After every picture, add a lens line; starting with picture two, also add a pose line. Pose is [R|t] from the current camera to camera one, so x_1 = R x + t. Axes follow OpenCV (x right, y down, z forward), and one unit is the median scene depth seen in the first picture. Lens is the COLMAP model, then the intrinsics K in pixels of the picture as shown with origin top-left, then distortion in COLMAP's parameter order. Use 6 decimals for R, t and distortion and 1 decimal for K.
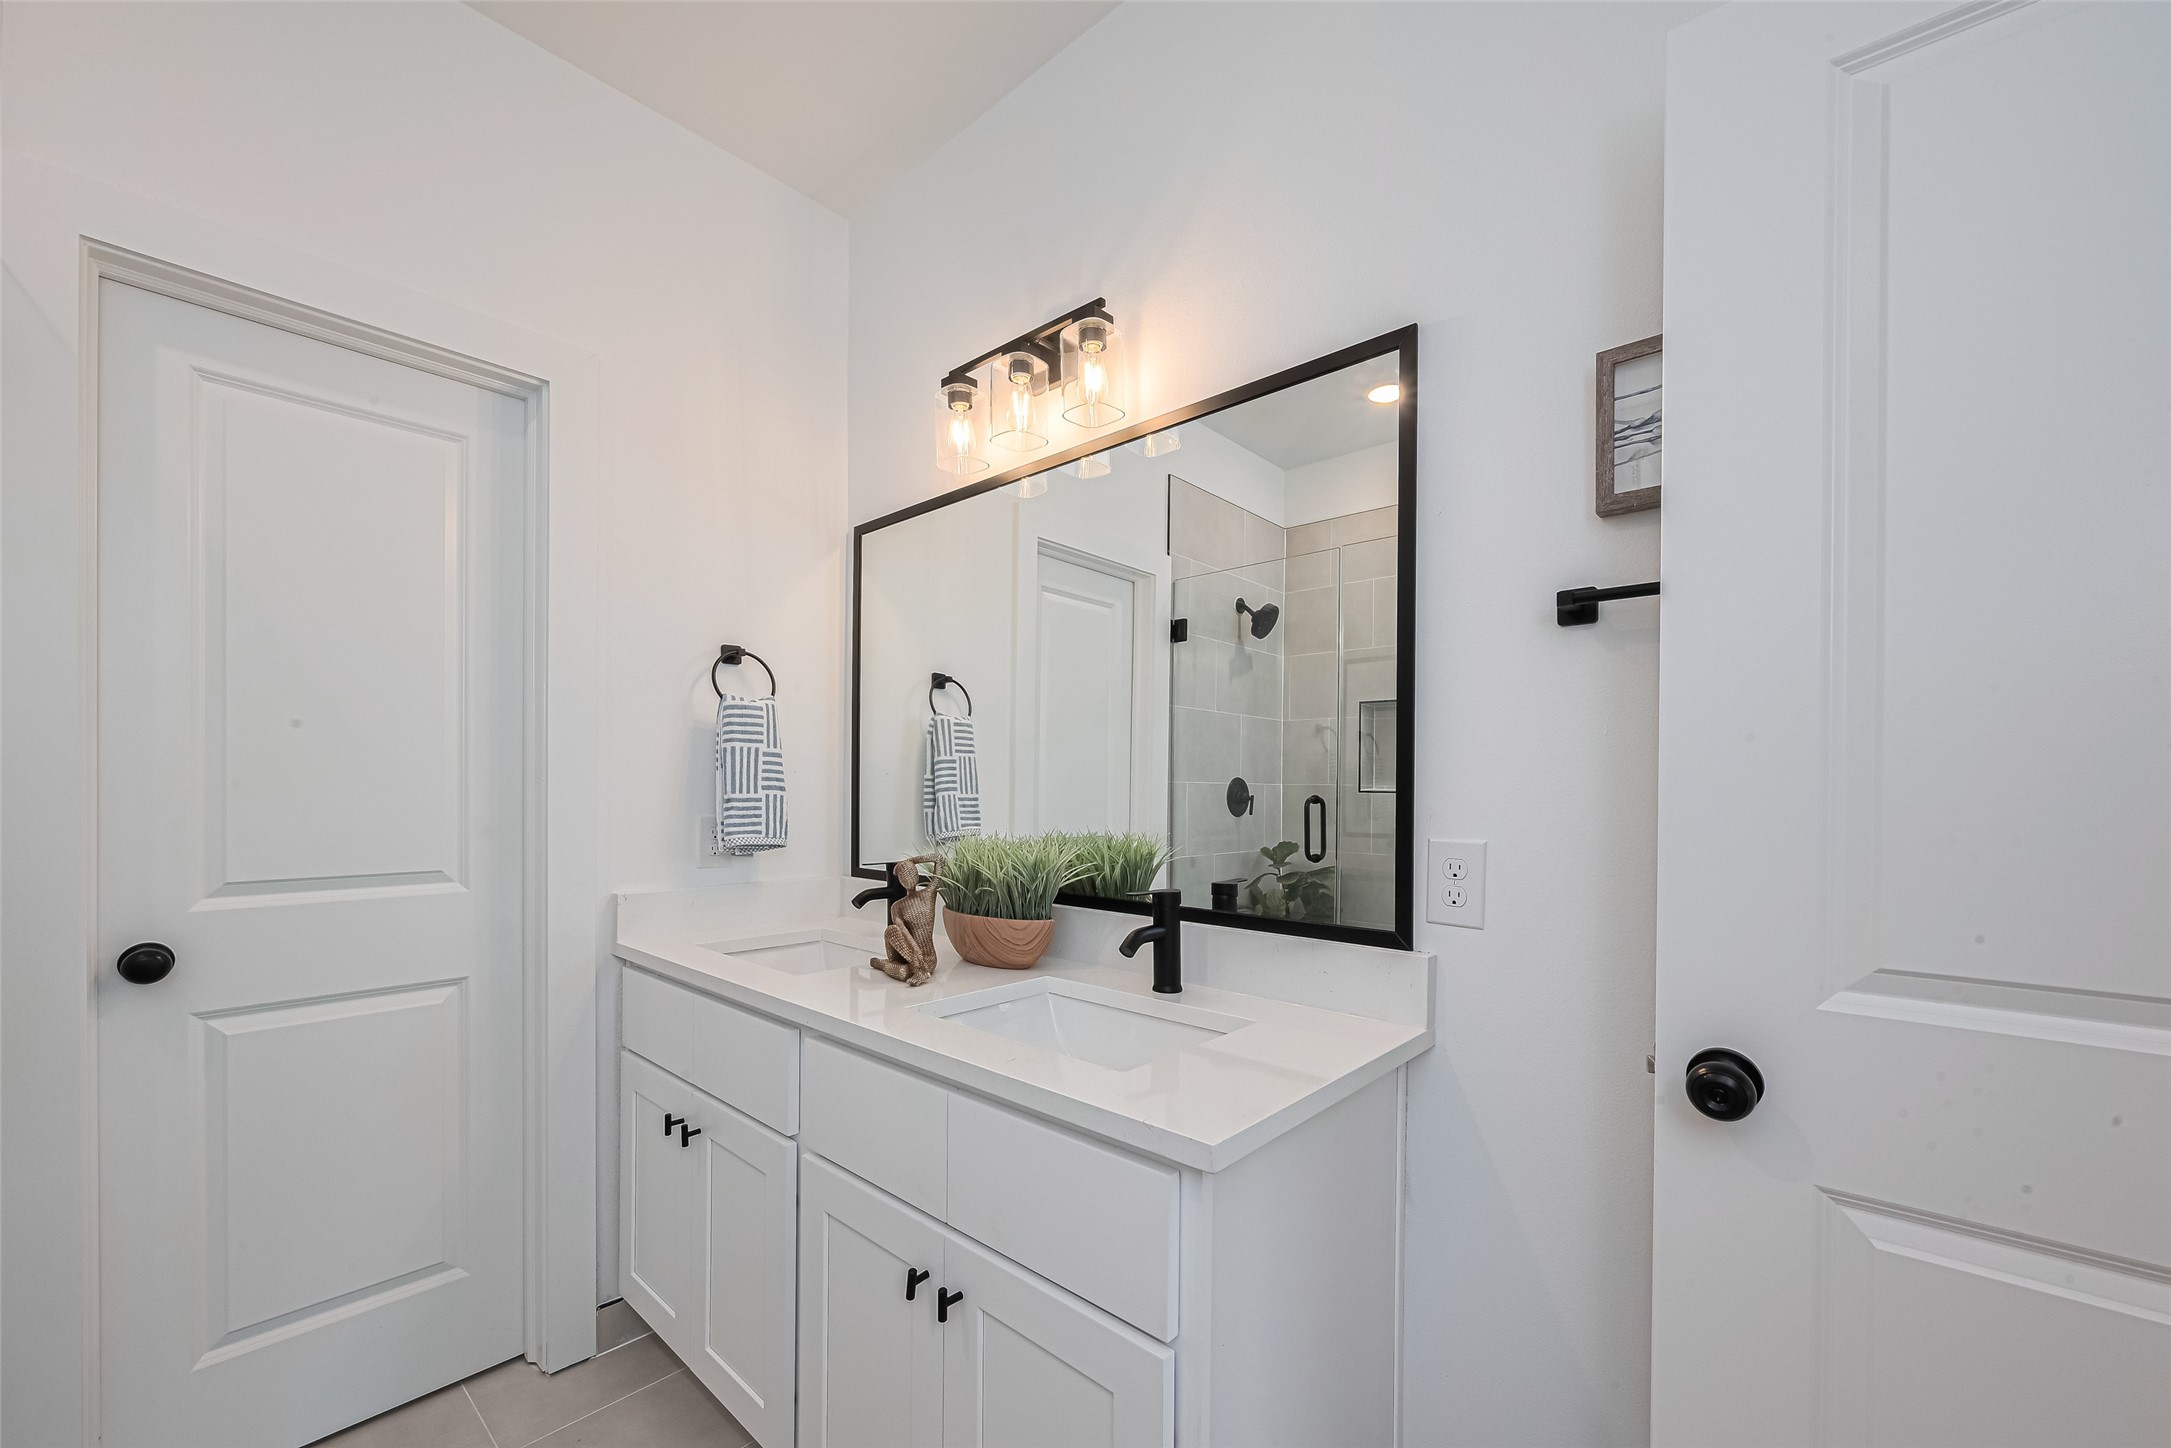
lens RADIAL K [[875.1, 0, 1092.6], [0, 875.1, 786.2], [0, 0, 1]] dist [-0.000442, -0.000009]
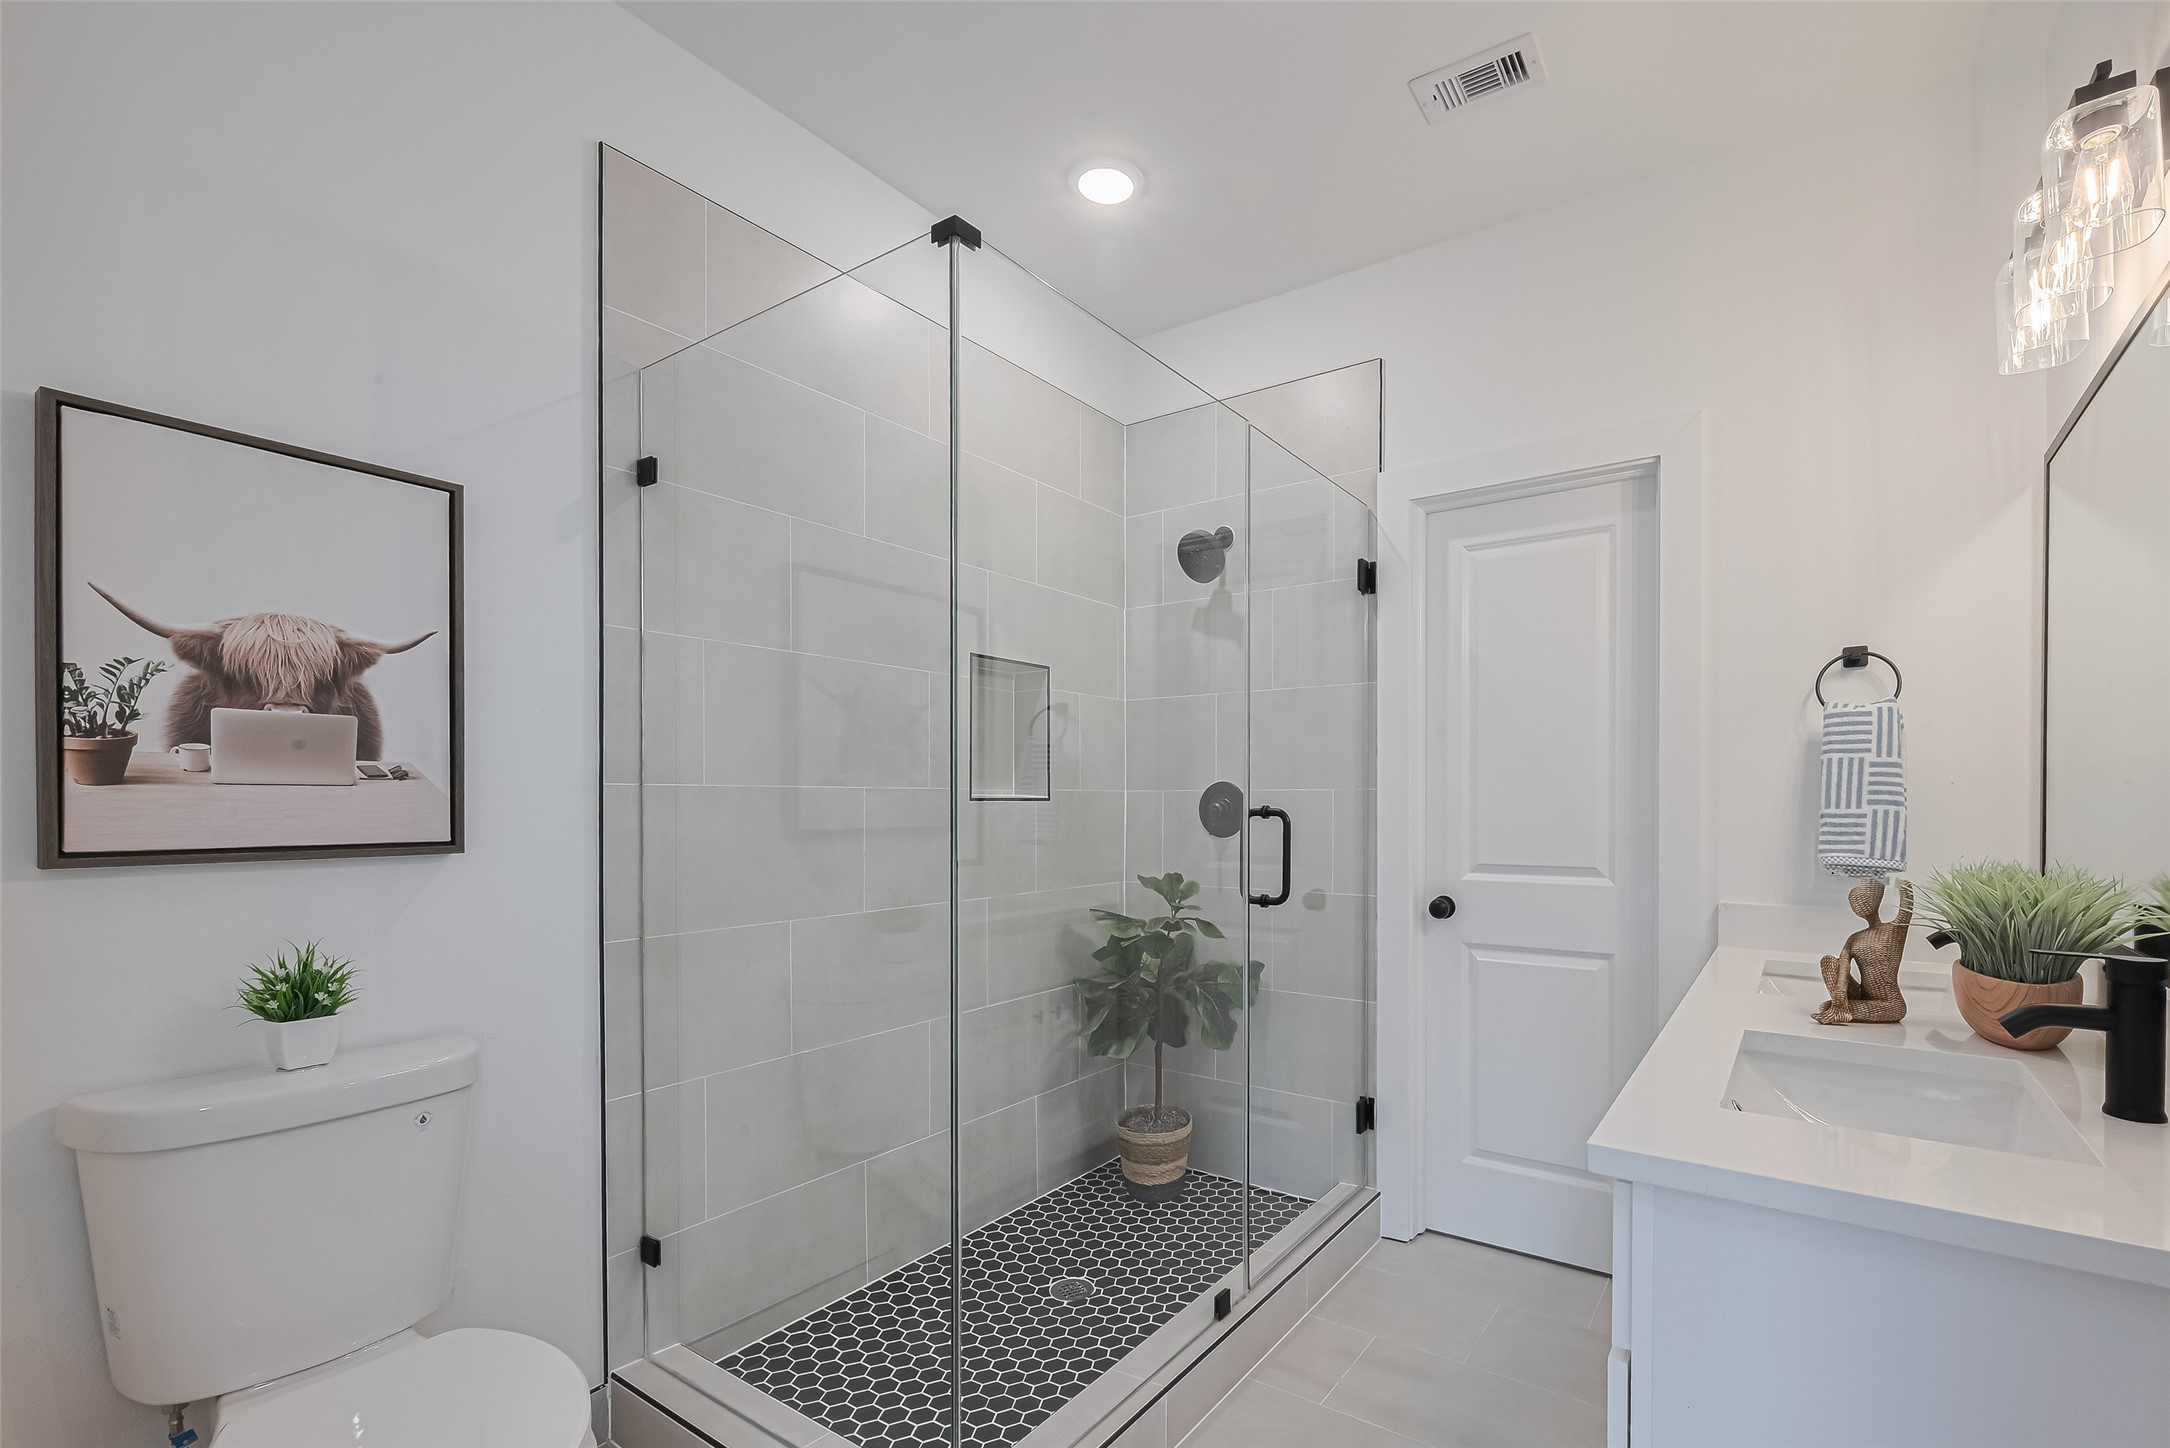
lens RADIAL K [[874.7, 0, 1092.1], [0, 874.7, 786.1], [0, 0, 1]] dist [-0.000442, -0.000009]
pose [[0.099305, -0.024674, -0.994751, 0.435139], [0.000299, 0.999693, -0.024767, 0.007237], [0.995057, 0.002162, 0.099282, 0.123513]]
